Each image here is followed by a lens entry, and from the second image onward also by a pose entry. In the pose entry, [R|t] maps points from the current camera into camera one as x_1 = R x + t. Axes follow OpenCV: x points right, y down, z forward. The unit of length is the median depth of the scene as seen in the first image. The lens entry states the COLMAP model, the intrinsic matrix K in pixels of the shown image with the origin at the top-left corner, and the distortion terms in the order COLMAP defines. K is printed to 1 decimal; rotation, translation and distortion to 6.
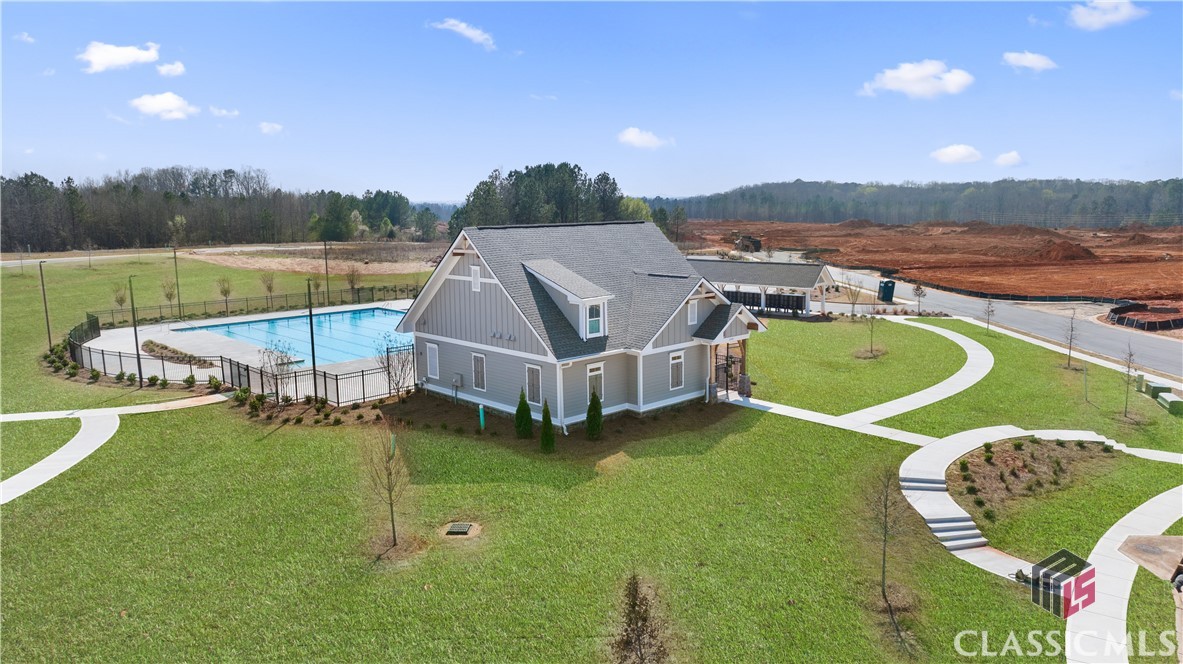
lens RADIAL K [[838.6, 0, 596.4], [0, 838.6, 334.9], [0, 0, 1]] dist [-0.021053, 0.003434]
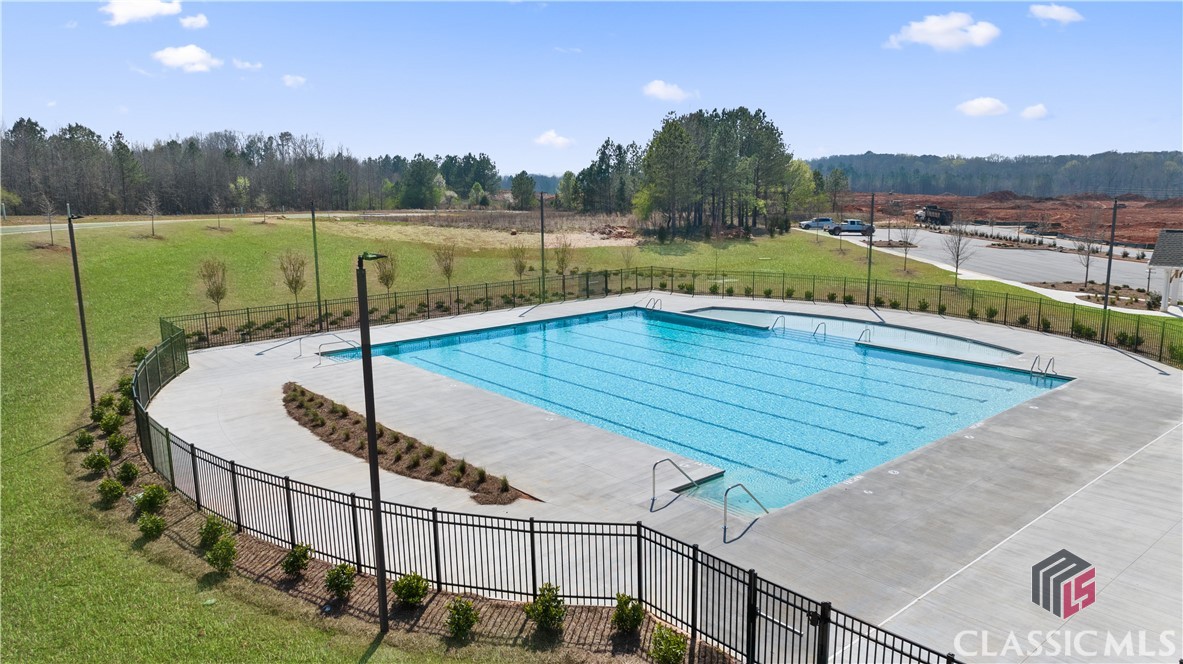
lens RADIAL K [[838.6, 0, 587.1], [0, 838.6, 327.7], [0, 0, 1]] dist [-0.021053, 0.003434]
pose [[0.998637, 0.015950, -0.049691, -0.095198], [-0.014886, 0.999654, 0.021702, -0.010962], [0.050020, -0.020933, 0.998529, 0.146101]]
